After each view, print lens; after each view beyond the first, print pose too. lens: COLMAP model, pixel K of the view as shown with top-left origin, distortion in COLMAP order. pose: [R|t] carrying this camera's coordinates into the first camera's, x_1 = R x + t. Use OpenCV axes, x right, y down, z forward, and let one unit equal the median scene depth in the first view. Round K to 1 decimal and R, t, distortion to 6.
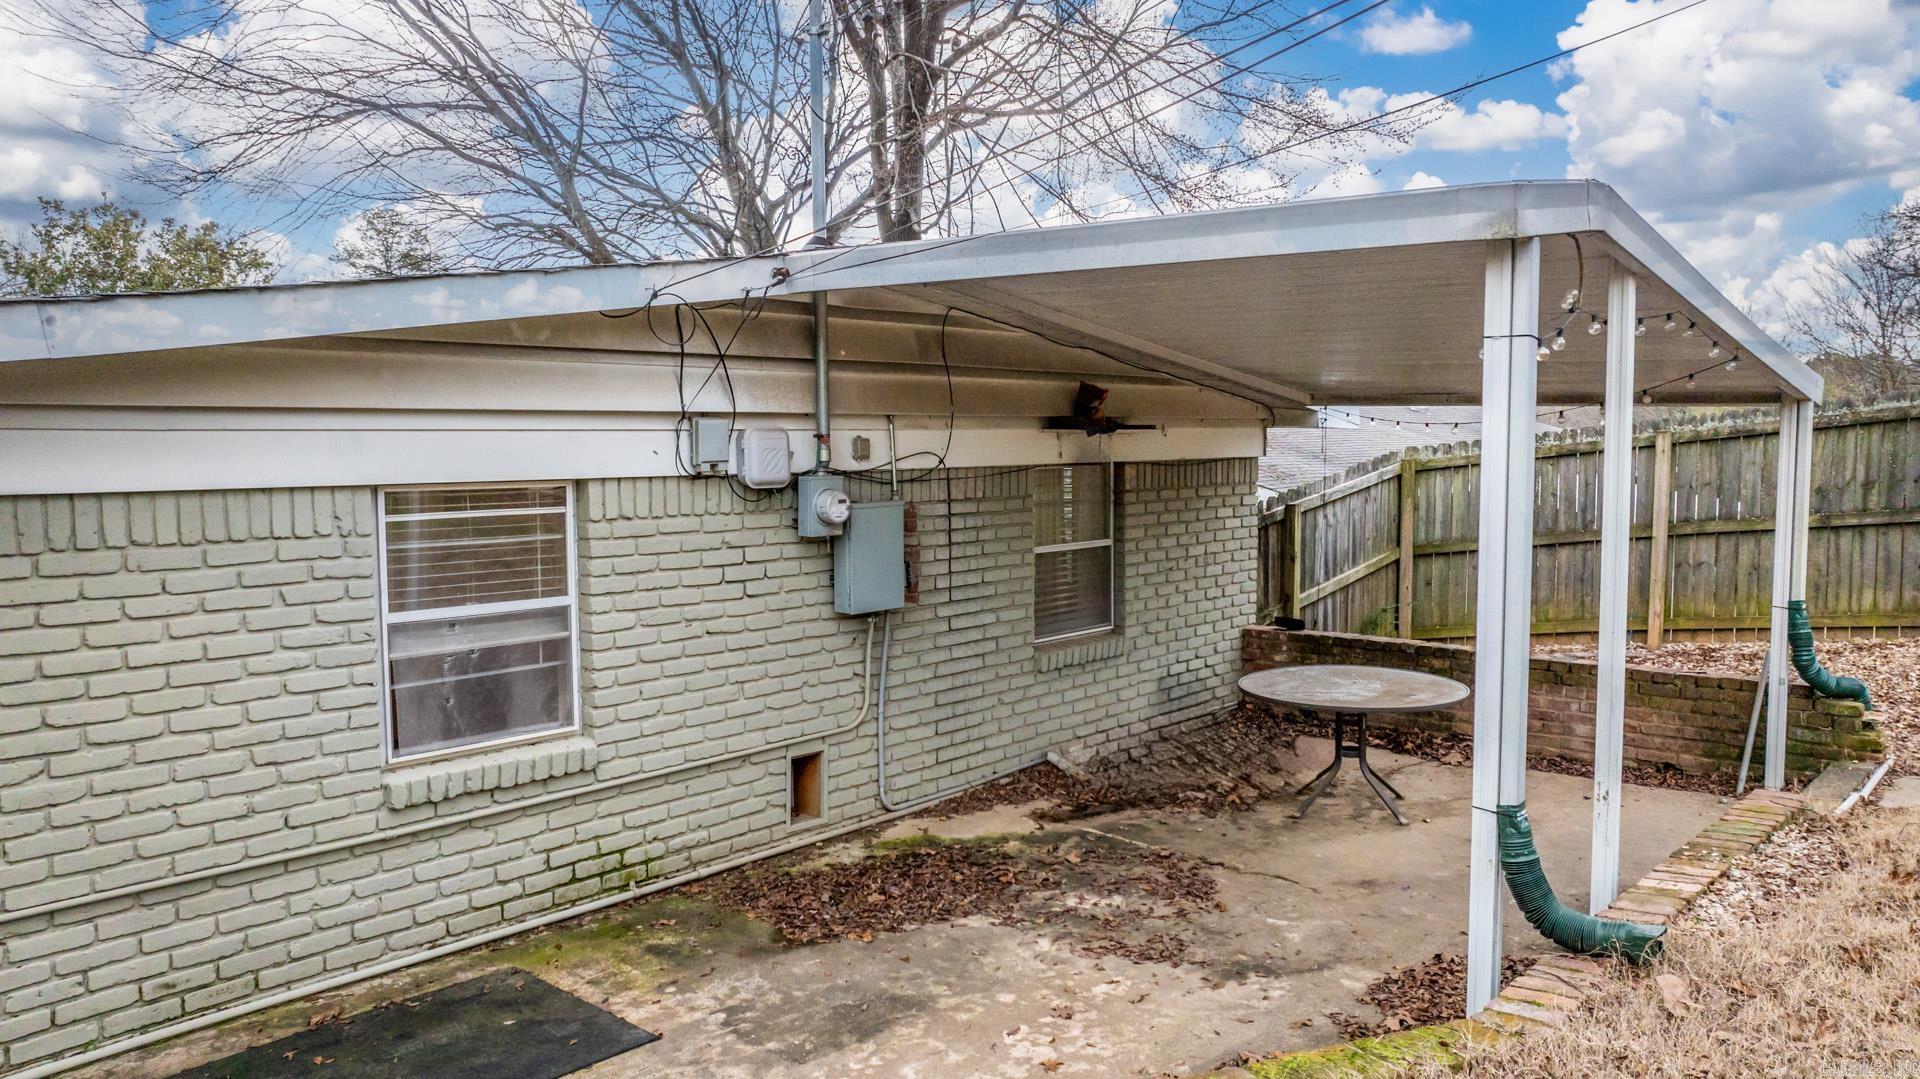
lens RADIAL K [[1335.1, 0, 960.0], [0, 1335.1, 539.5], [0, 0, 1]] dist [-0.005124, -0.001327]
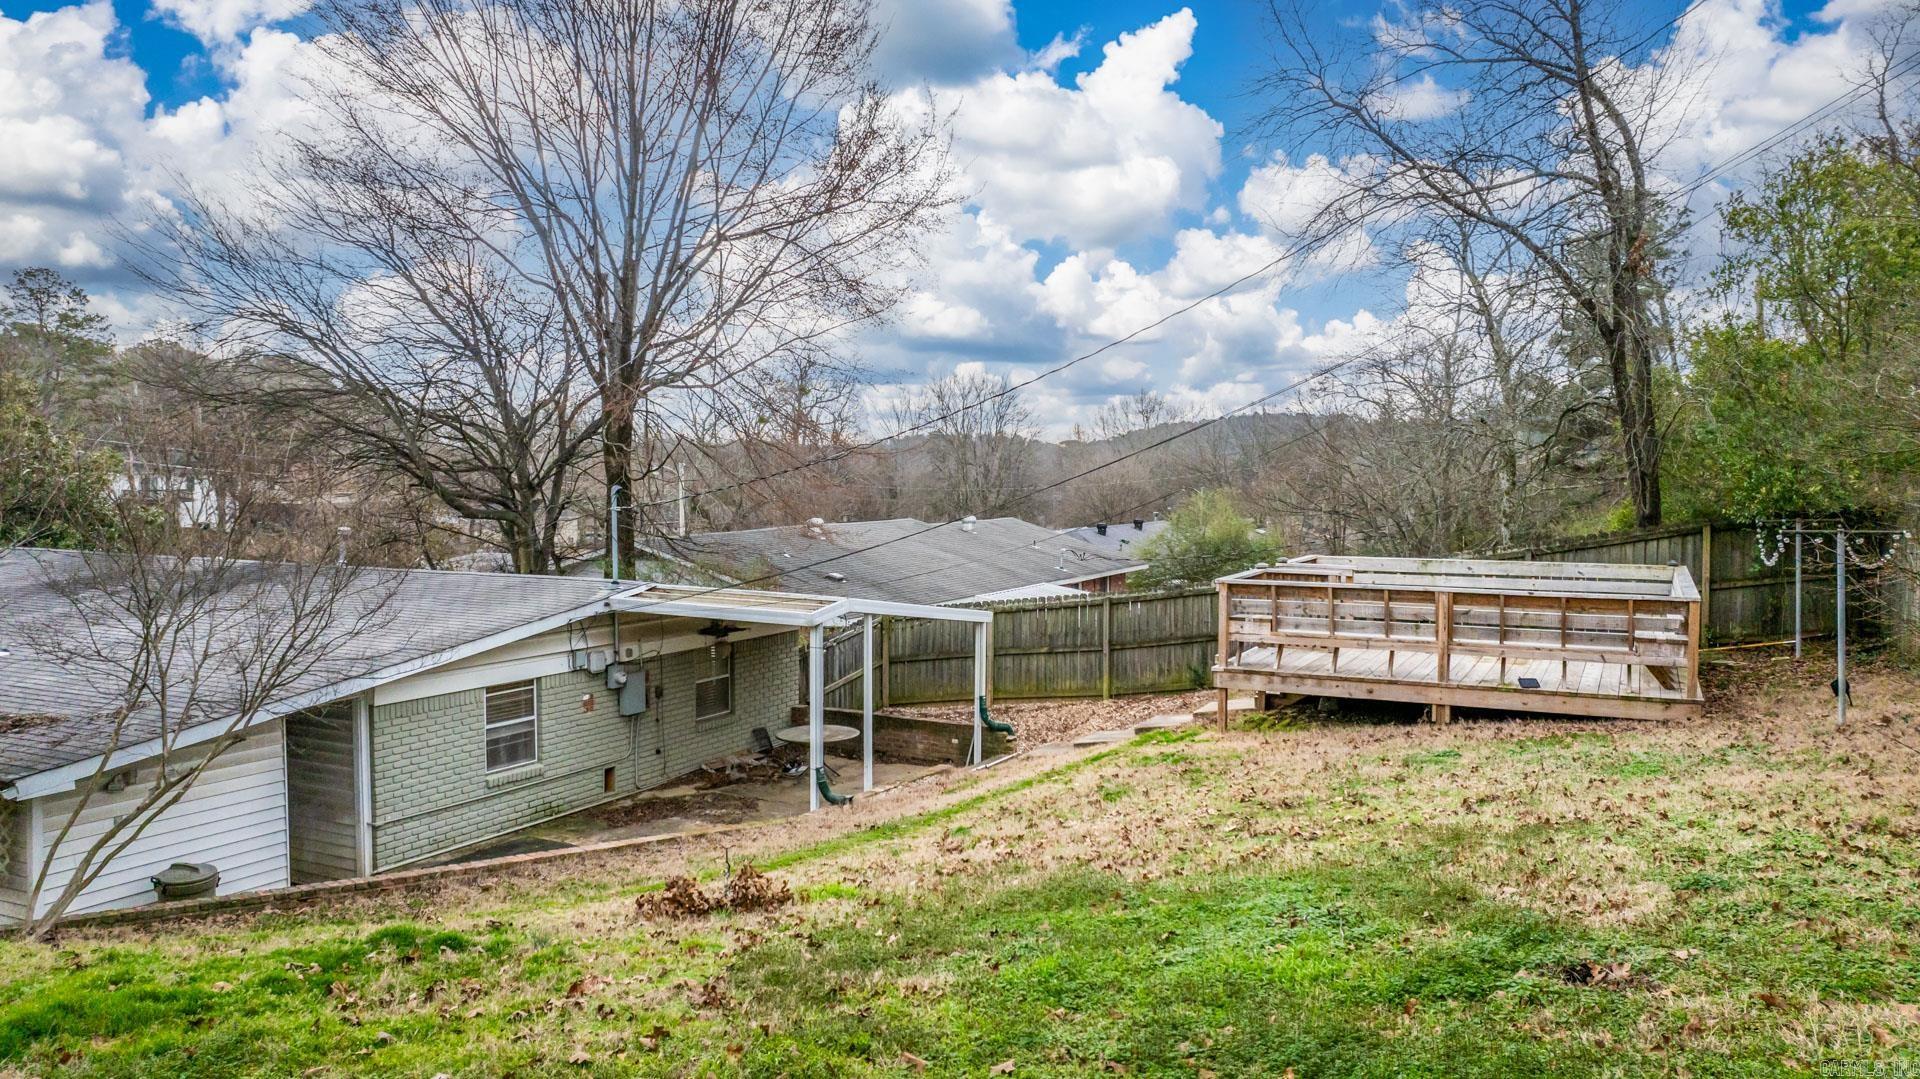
lens RADIAL K [[1335.1, 0, 960.0], [0, 1335.1, 539.5], [0, 0, 1]] dist [-0.005124, -0.001327]
pose [[0.970542, -0.004380, 0.240894, -0.077438], [0.010323, 0.999673, -0.023414, -0.237383], [-0.240712, 0.025211, 0.970269, -1.856822]]
